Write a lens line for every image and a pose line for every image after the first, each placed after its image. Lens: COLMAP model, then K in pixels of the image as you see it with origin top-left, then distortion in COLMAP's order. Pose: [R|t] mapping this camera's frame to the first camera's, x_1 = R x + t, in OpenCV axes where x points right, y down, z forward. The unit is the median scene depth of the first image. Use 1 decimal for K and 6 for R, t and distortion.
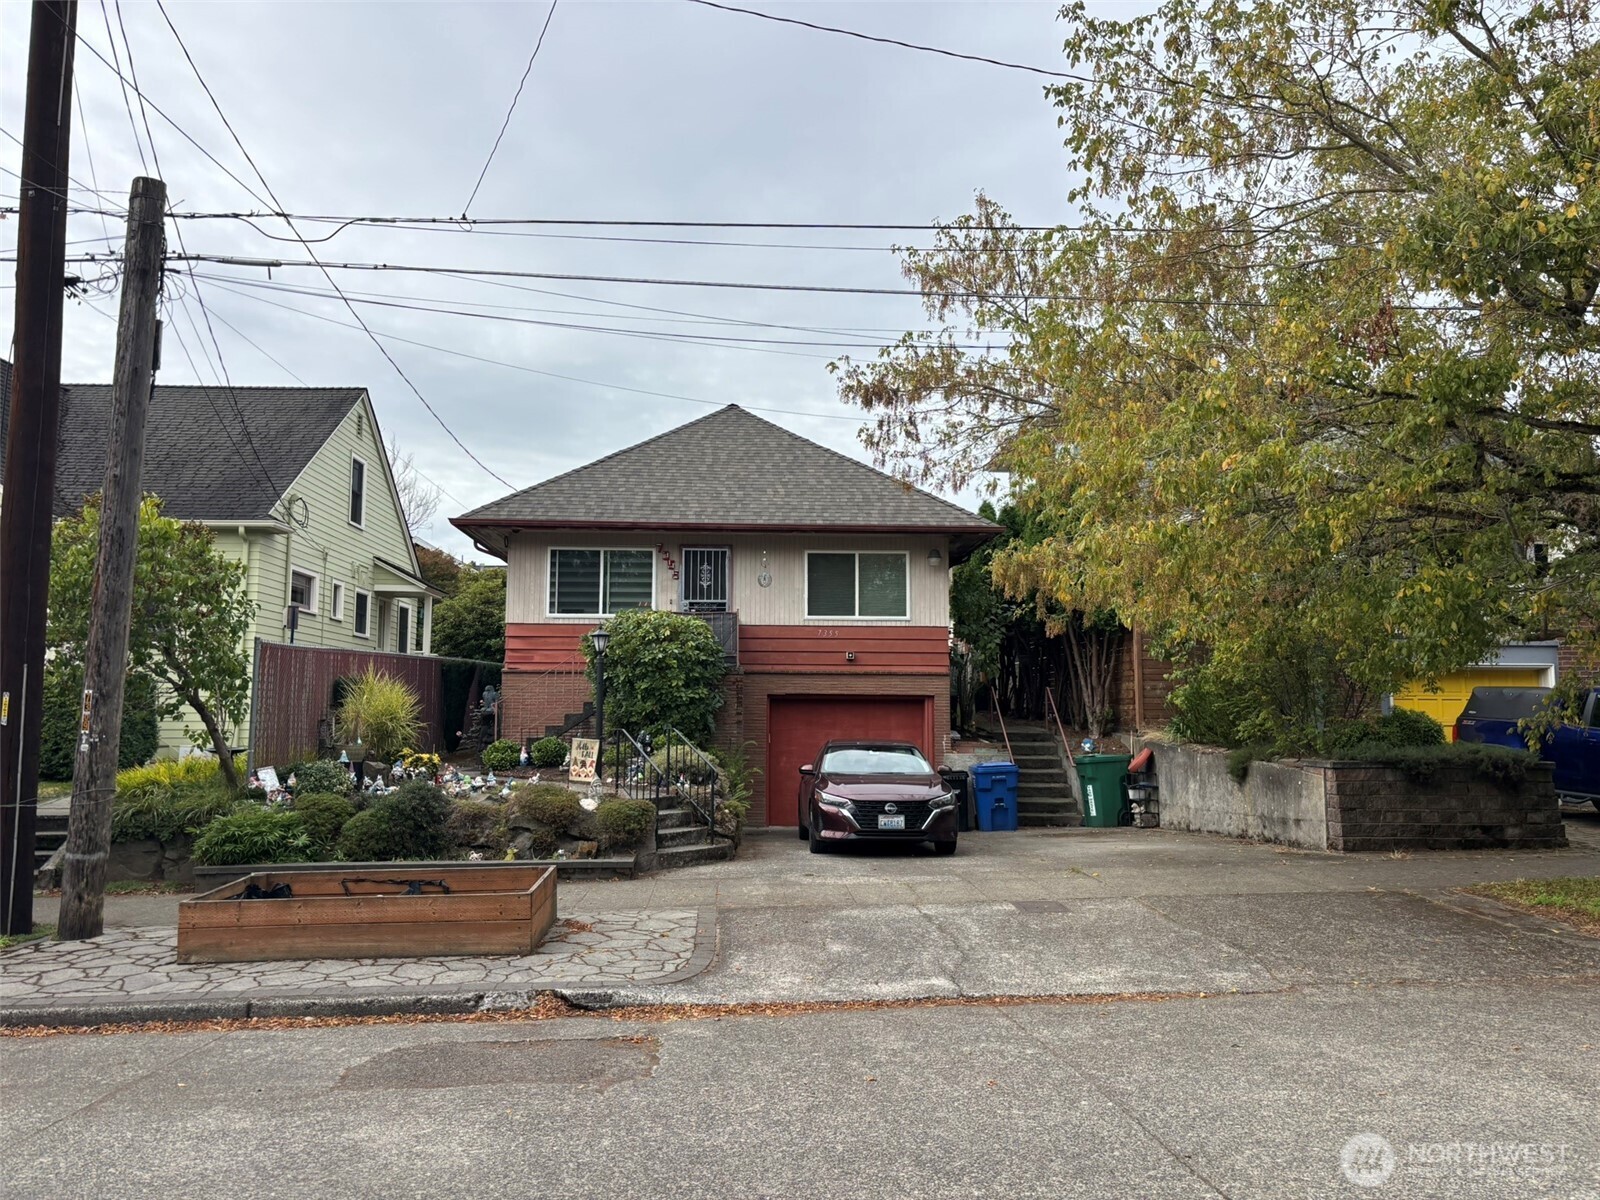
lens RADIAL K [[1221.4, 0, 796.9], [0, 1221.4, 576.5], [0, 0, 1]] dist [0.118096, -0.078424]
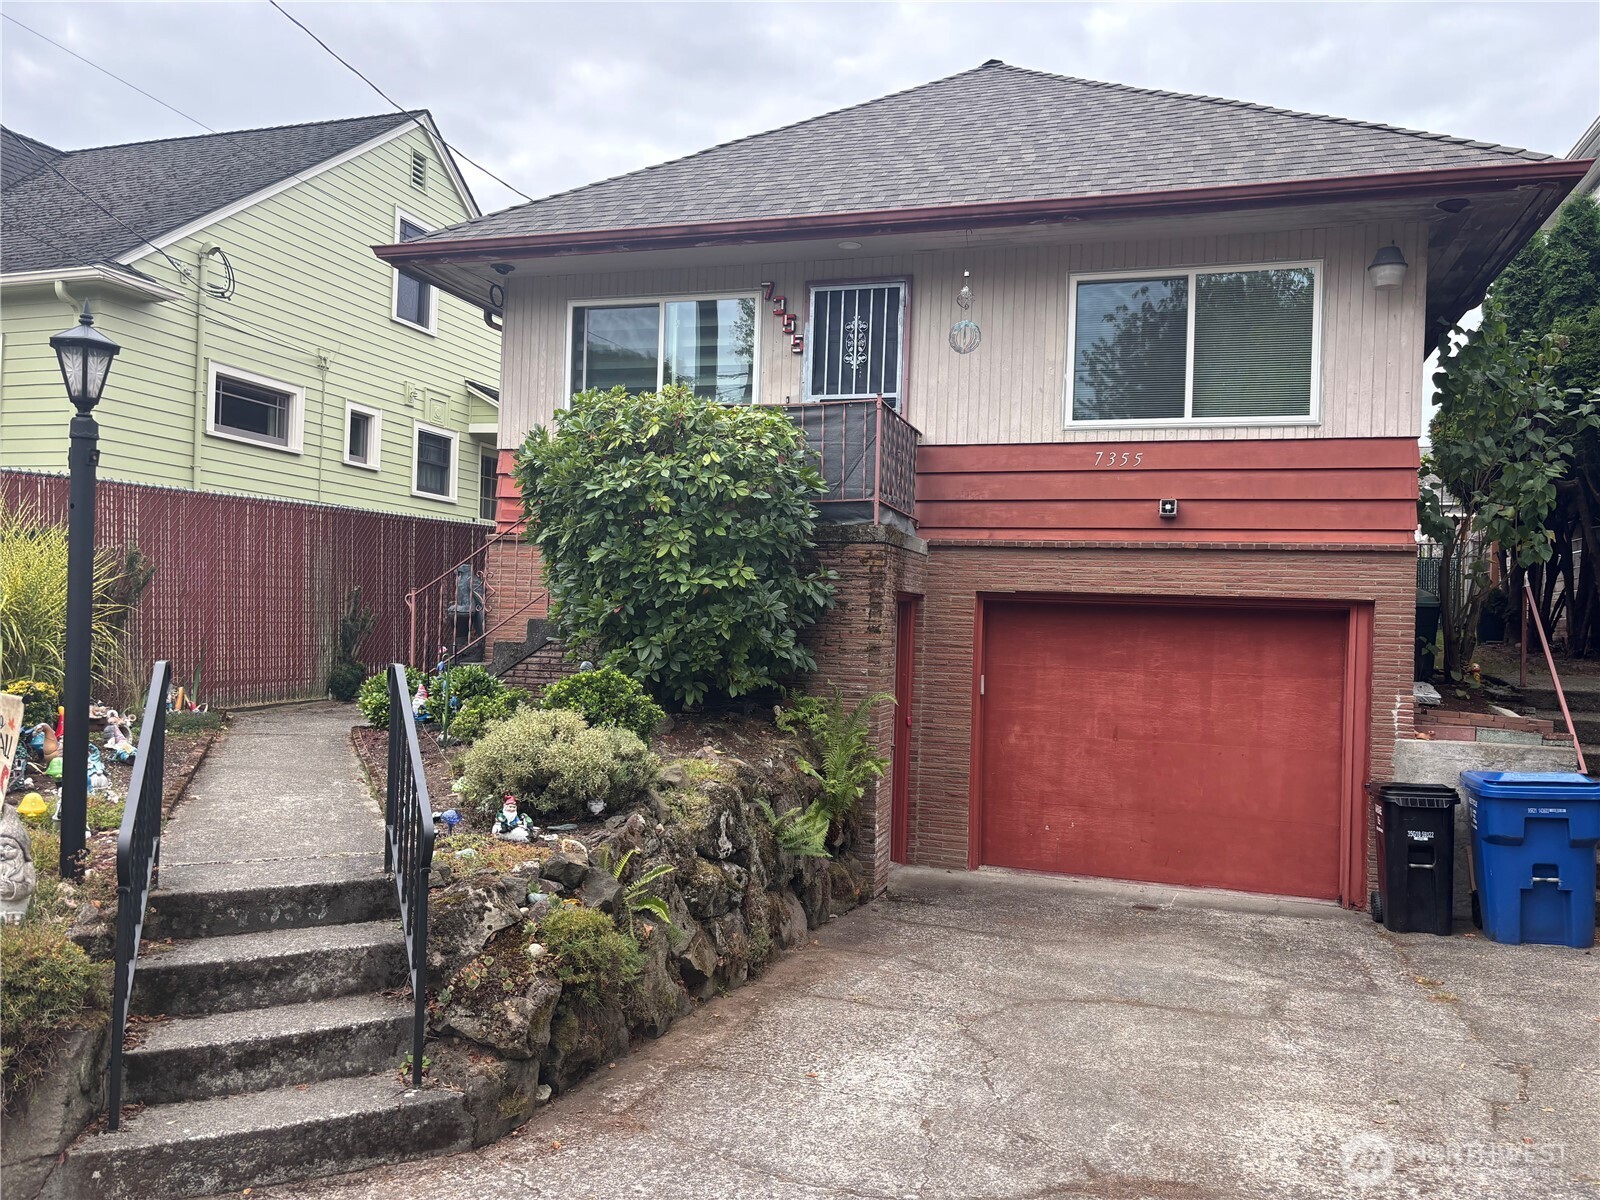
lens RADIAL K [[1216.3, 0, 801.3], [0, 1216.3, 610.3], [0, 0, 1]] dist [0.058067, -0.070905]
pose [[0.937720, 0.022193, -0.346683, 0.073599], [0.010544, 0.995679, 0.092260, 0.059241], [0.347233, -0.090170, 0.933434, 0.536608]]
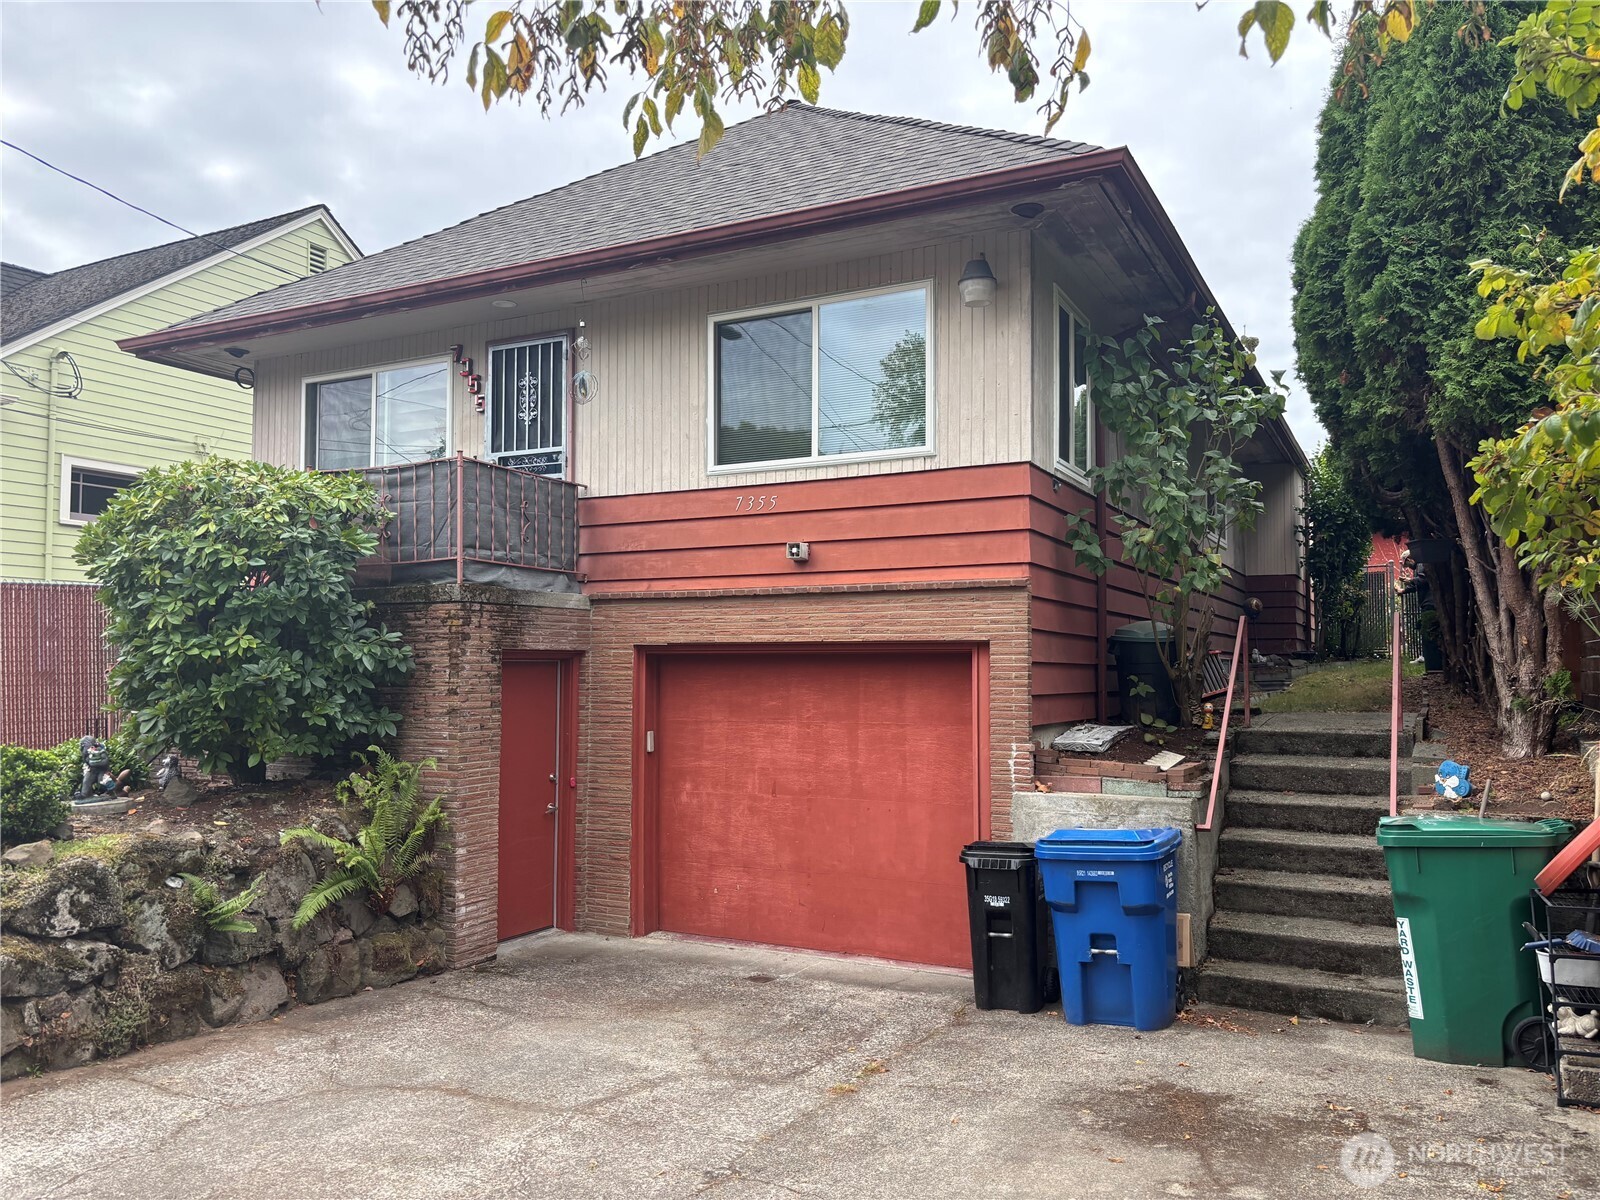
lens RADIAL K [[1211.8, 0, 803.4], [0, 1211.8, 606.2], [0, 0, 1]] dist [0.063514, -0.073096]
pose [[0.863116, -0.031540, -0.504019, 0.255148], [0.062774, 0.997008, 0.045109, 0.064946], [0.501088, -0.070574, 0.862514, 0.638667]]
